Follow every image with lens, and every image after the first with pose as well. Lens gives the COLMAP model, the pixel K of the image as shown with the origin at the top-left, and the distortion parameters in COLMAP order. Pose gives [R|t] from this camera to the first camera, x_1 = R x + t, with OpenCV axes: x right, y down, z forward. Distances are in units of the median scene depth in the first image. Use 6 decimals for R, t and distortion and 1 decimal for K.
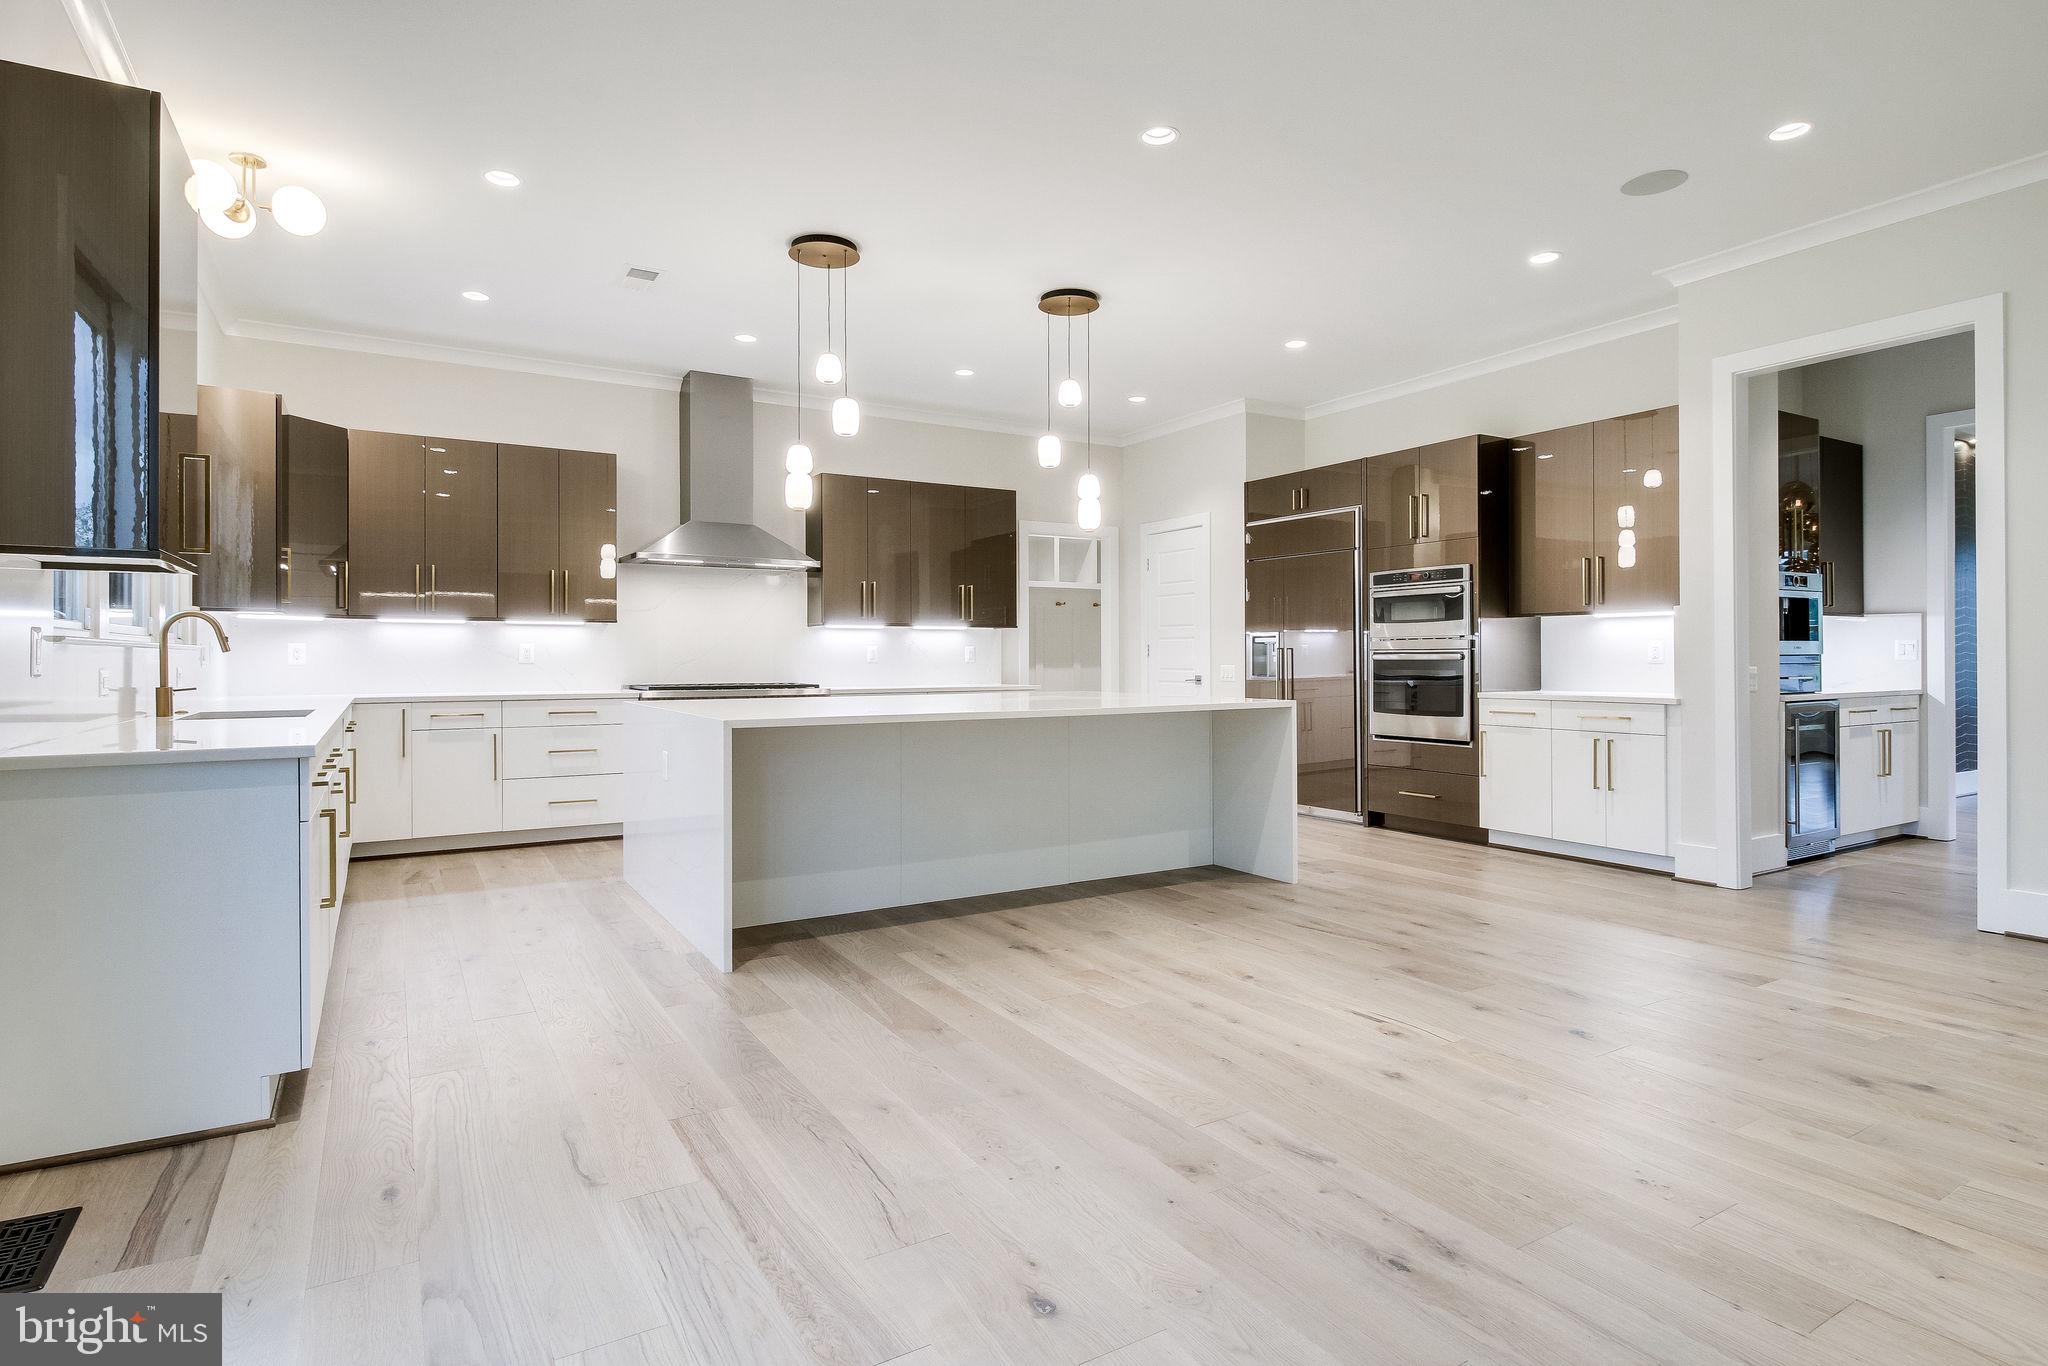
lens RADIAL K [[1064.4, 0, 1014.3], [0, 1064.4, 663.0], [0, 0, 1]] dist [-0.005315, -0.005441]
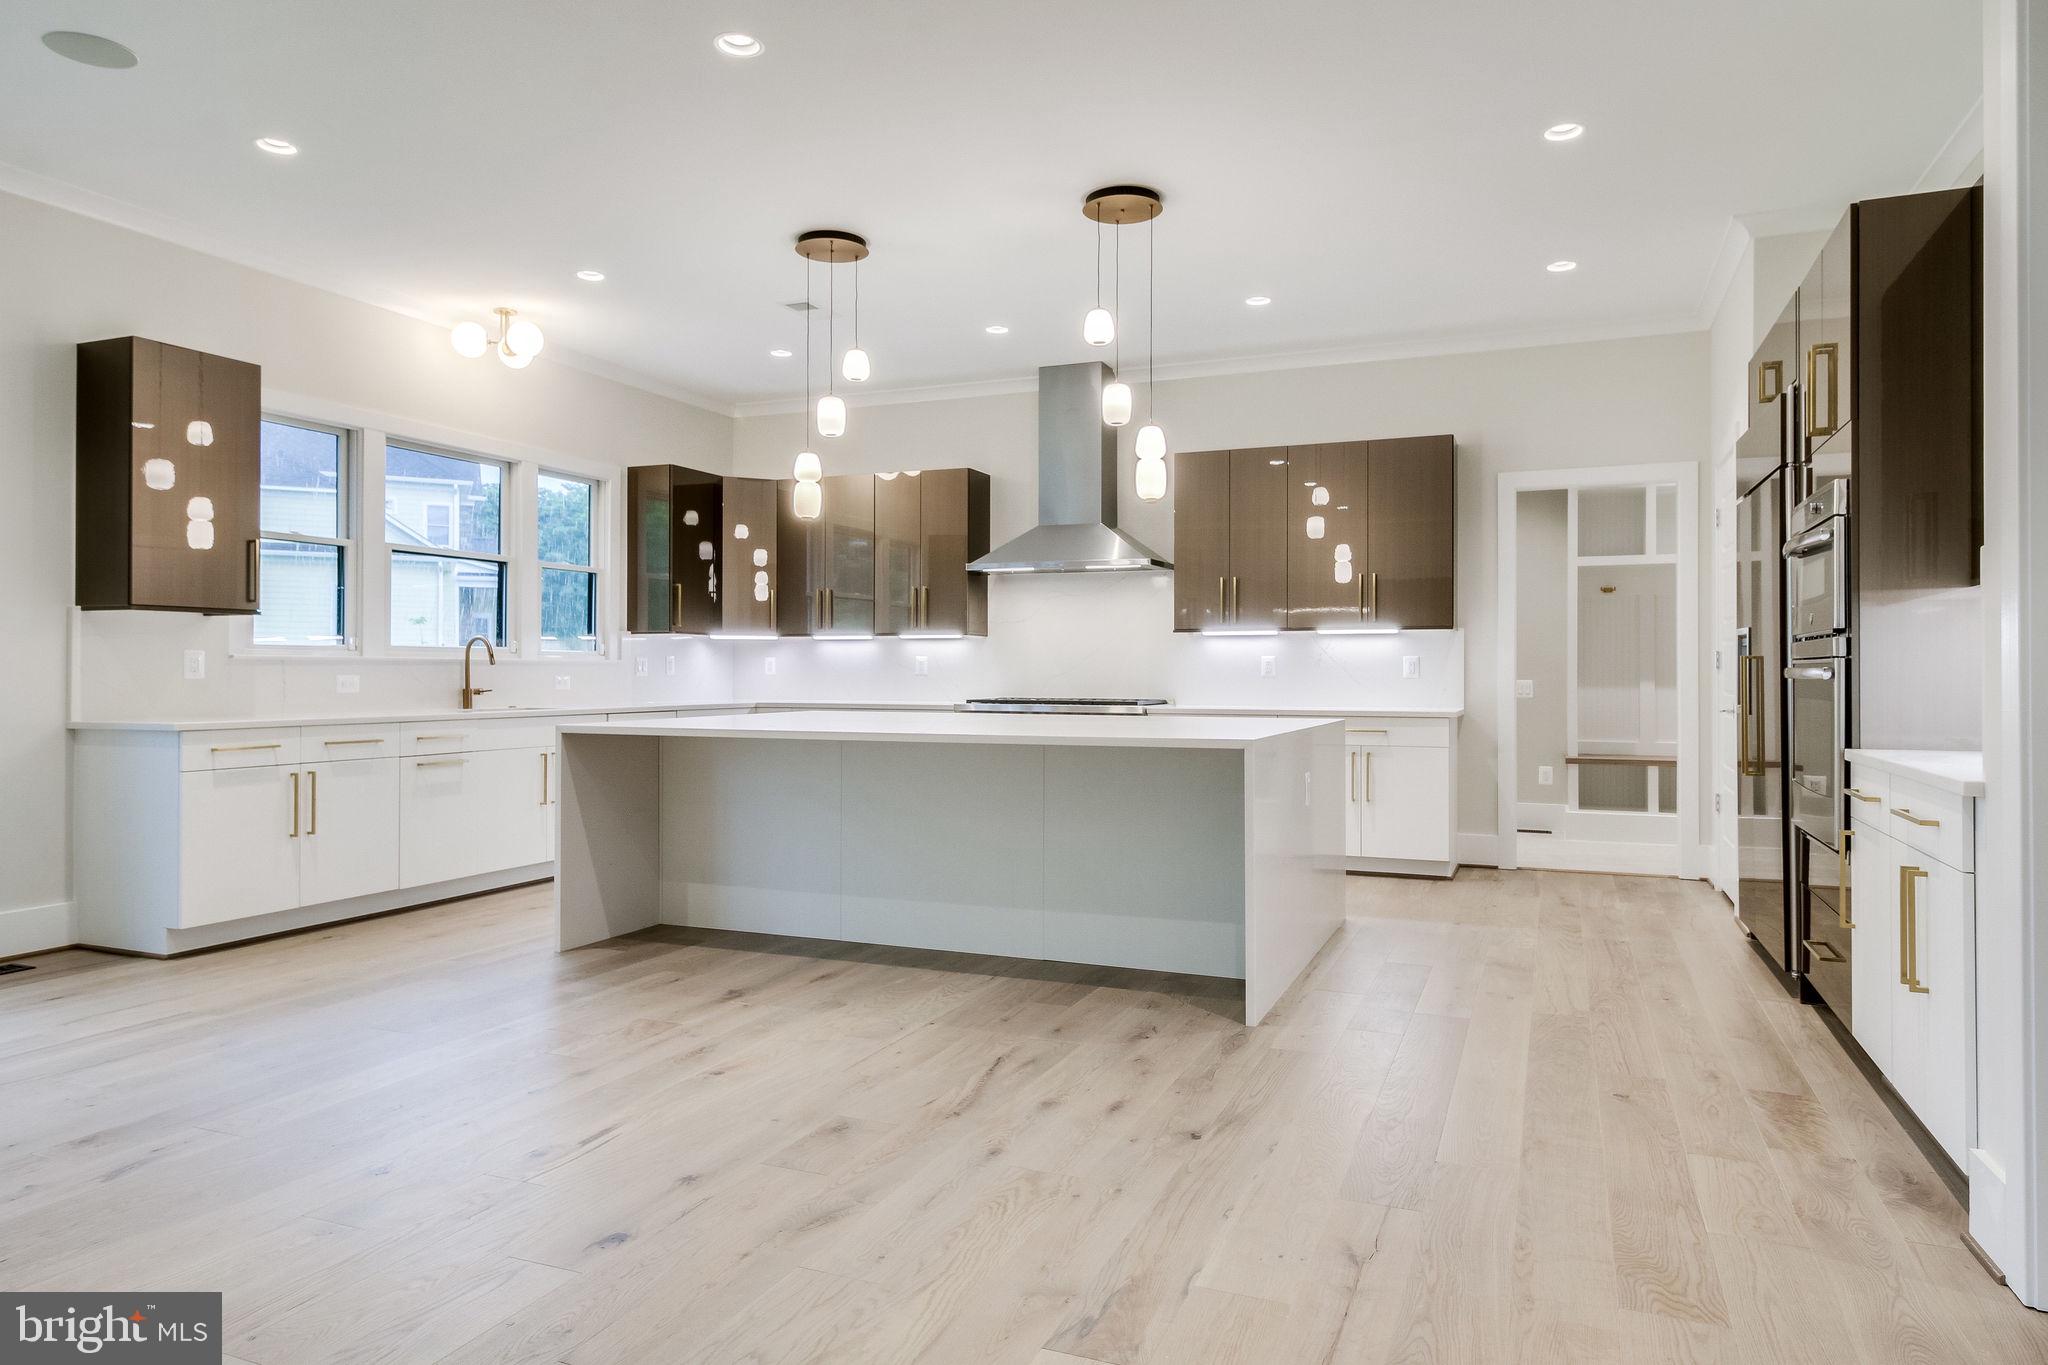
lens RADIAL K [[1245.6, 0, 1025.7], [0, 1245.6, 676.7], [0, 0, 1]] dist [0.011117, -0.002646]
pose [[0.601978, 0.006858, -0.798484, 0.655136], [-0.007699, 0.999966, 0.002784, -0.002735], [0.798476, 0.004472, 0.602010, 0.369862]]
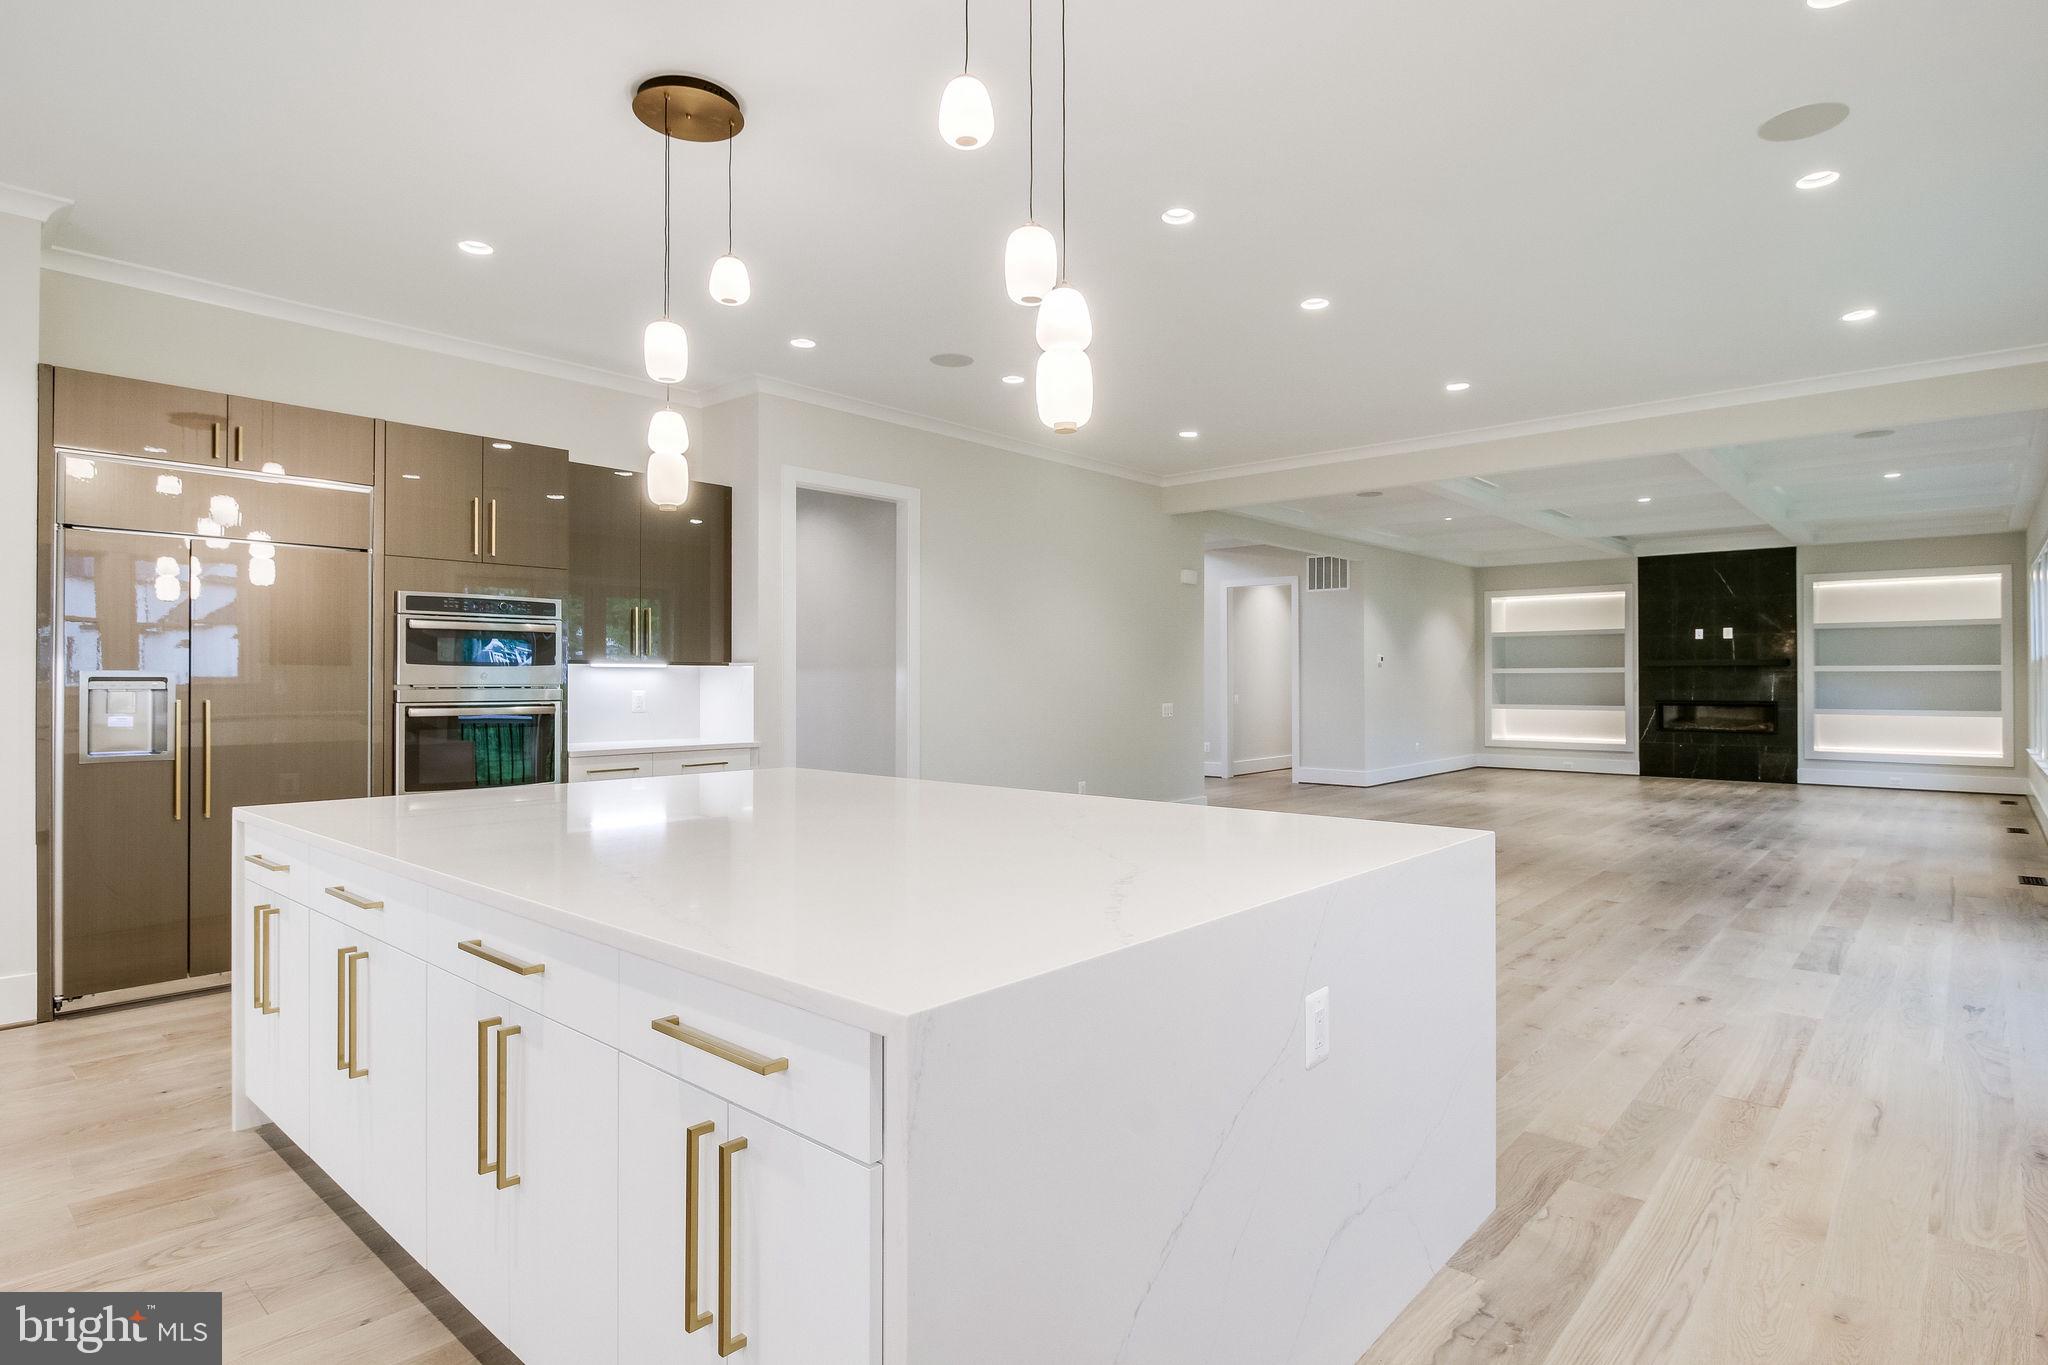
lens RADIAL K [[1064.4, 0, 1061.4], [0, 1064.4, 673.0], [0, 0, 1]] dist [-0.005315, -0.005441]
pose [[-0.325159, 0.008866, 0.945618, -0.499491], [0.003604, 0.999960, -0.008136, -0.026600], [-0.945653, 0.000763, -0.325178, 0.897693]]
